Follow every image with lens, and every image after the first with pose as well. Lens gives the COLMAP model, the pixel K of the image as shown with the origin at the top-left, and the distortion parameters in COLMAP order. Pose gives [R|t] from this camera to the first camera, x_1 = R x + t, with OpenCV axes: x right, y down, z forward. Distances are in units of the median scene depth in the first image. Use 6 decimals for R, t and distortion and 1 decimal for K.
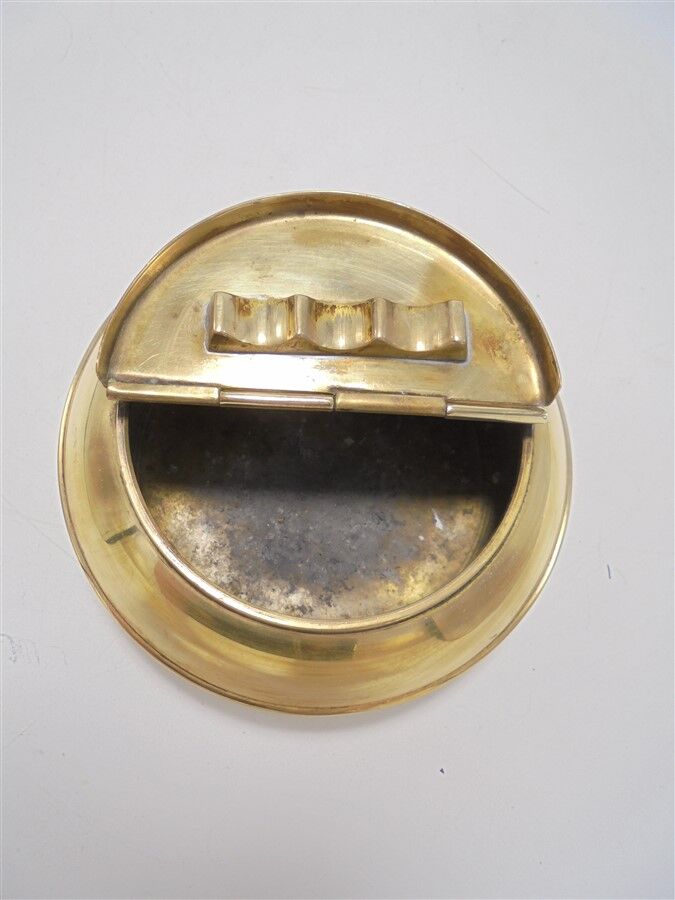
lens RADIAL K [[668.7, 0, 337.5], [0, 668.7, 450.0], [0, 0, 1]] dist [0.002530, 0.000213]
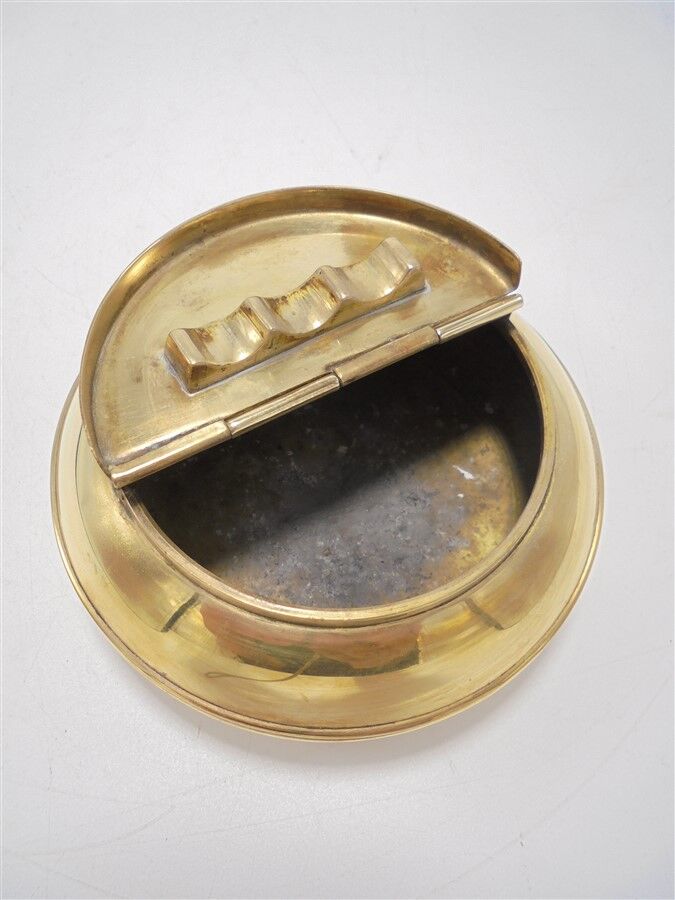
lens RADIAL K [[668.7, 0, 337.5], [0, 668.7, 450.0], [0, 0, 1]] dist [0.002530, 0.000213]
pose [[0.855340, -0.478683, 0.198134, -0.188623], [0.504575, 0.856447, -0.109097, 0.093674], [-0.117468, 0.193288, 0.974085, 0.079264]]
